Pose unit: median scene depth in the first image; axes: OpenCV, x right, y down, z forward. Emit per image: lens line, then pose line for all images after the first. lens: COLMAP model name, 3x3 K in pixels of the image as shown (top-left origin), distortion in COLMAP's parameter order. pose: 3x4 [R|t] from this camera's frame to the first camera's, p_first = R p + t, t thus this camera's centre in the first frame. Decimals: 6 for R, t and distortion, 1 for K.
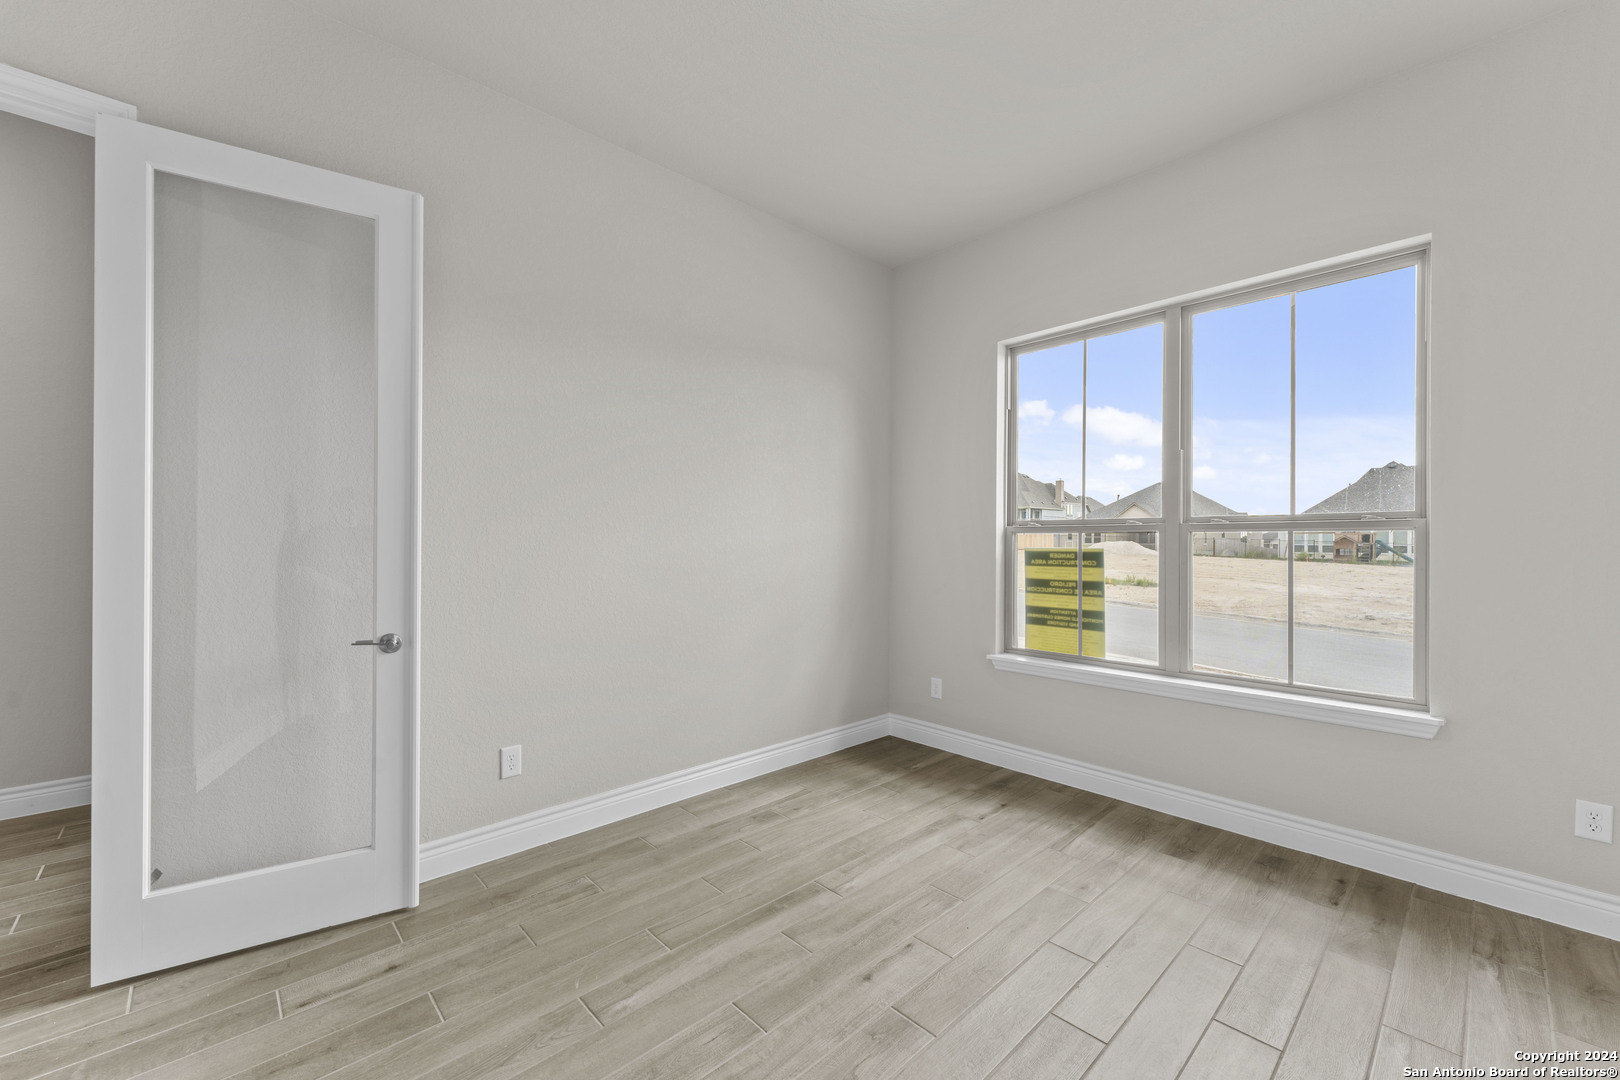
lens RADIAL K [[646.8, 0, 810.0], [0, 646.8, 540.0], [0, 0, 1]] dist [0.001573, -0.000196]
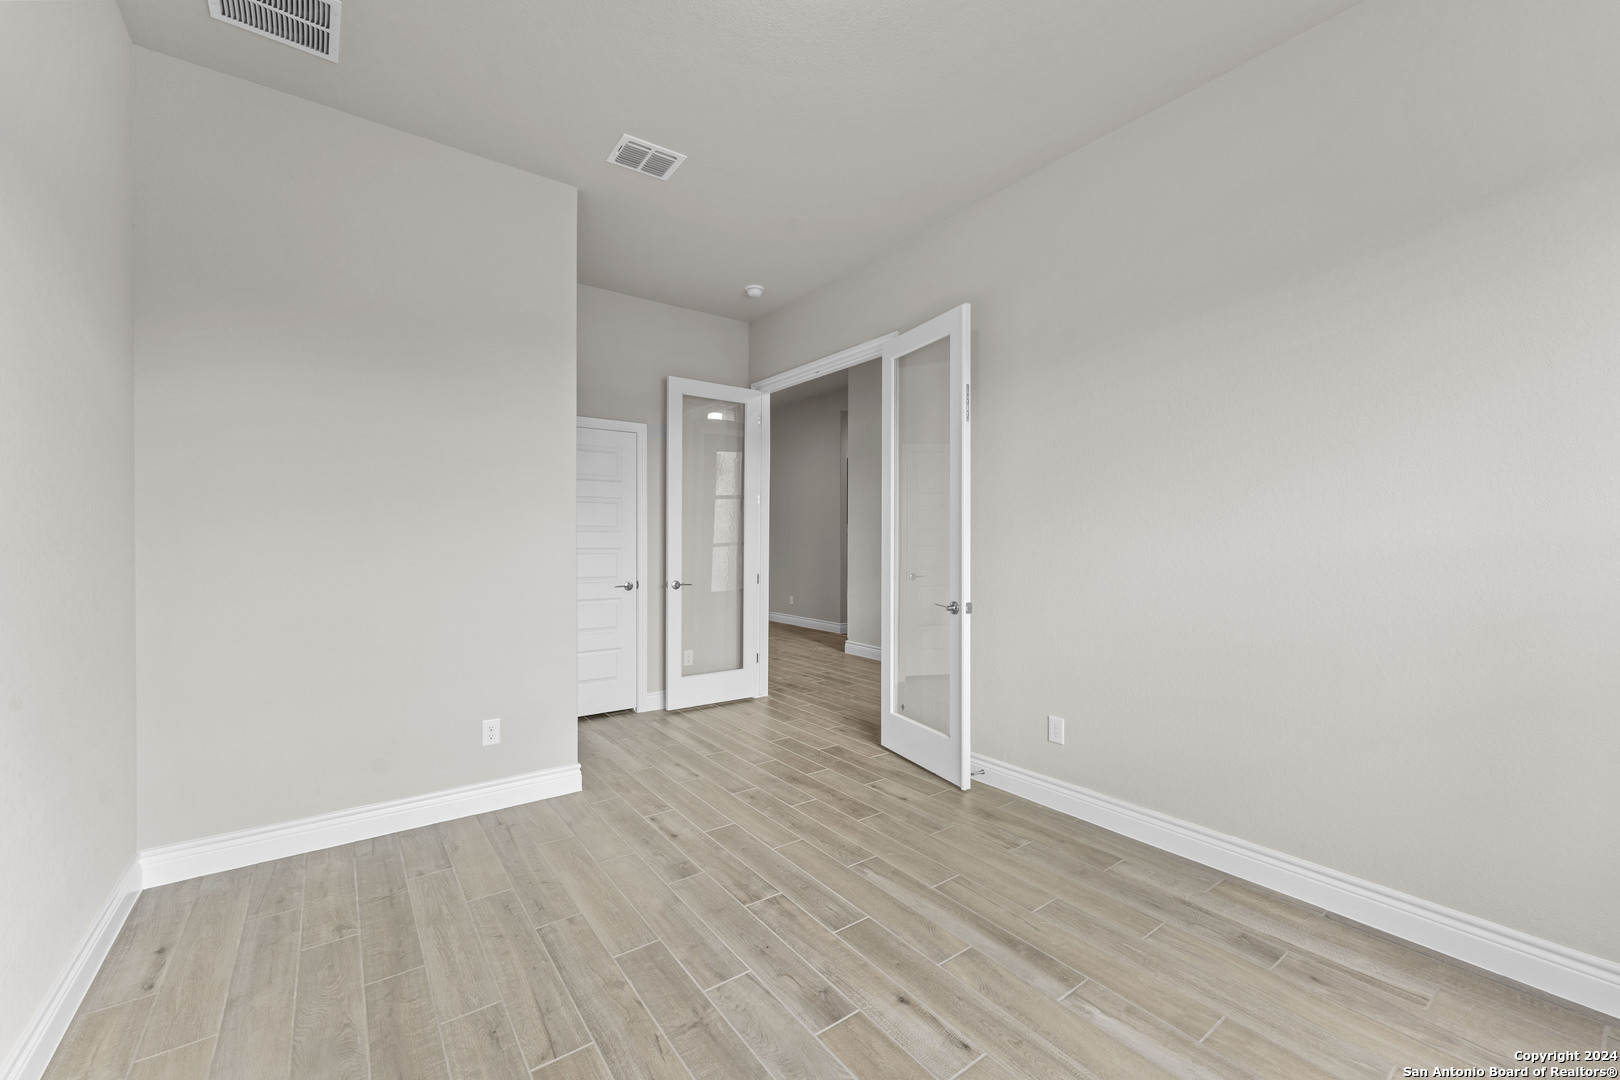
lens RADIAL K [[646.8, 0, 810.0], [0, 646.8, 540.0], [0, 0, 1]] dist [0.001573, -0.000196]
pose [[-0.118625, -0.005697, -0.992923, 0.849763], [0.000158, 0.999983, -0.005756, 0.008180], [0.992939, -0.000839, -0.118622, 0.793913]]
